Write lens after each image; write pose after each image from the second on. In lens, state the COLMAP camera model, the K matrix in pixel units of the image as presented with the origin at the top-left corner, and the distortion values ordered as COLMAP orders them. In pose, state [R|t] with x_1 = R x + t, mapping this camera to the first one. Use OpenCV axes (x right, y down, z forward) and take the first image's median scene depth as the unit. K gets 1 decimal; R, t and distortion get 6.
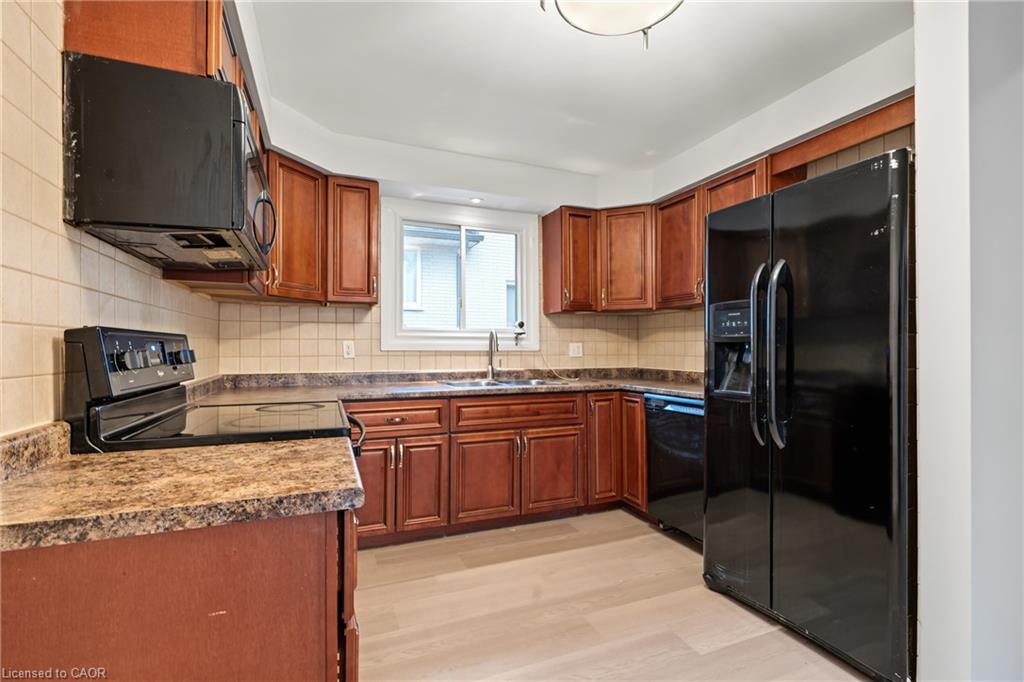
lens RADIAL K [[465.2, 0, 517.6], [0, 465.2, 345.0], [0, 0, 1]] dist [-0.000230, -0.000060]
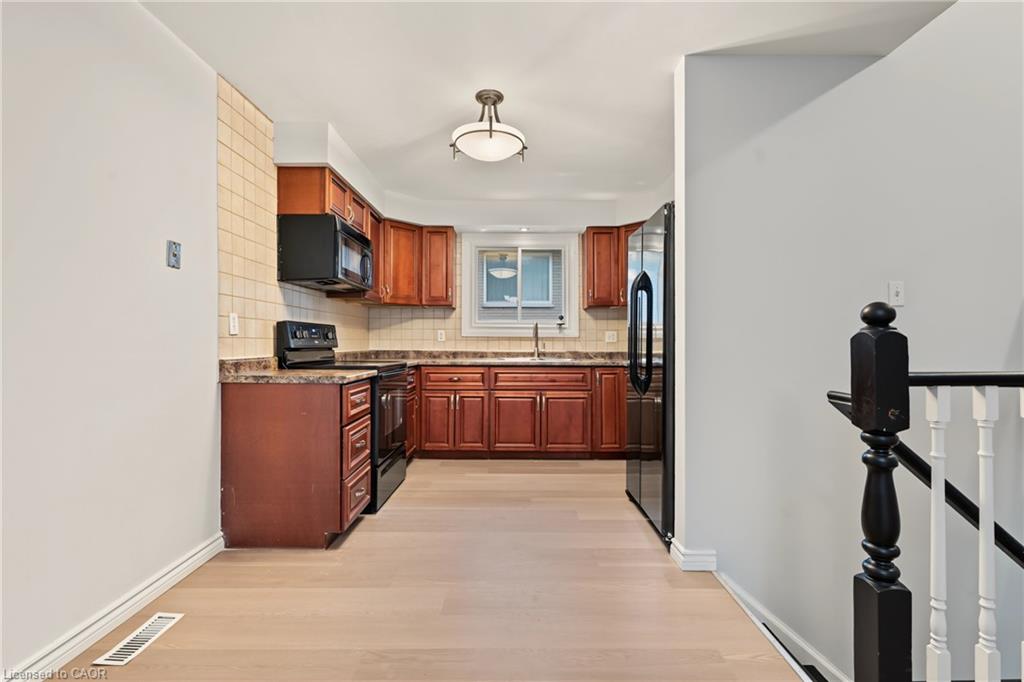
lens RADIAL K [[456.0, 0, 512.0], [0, 456.0, 341.0], [0, 0, 1]] dist [0.000723, -0.000034]
pose [[0.923591, 0.002286, -0.383373, 0.479847], [-0.001374, 0.999996, 0.002654, 0.025566], [0.383378, -0.001925, 0.923590, -0.336593]]
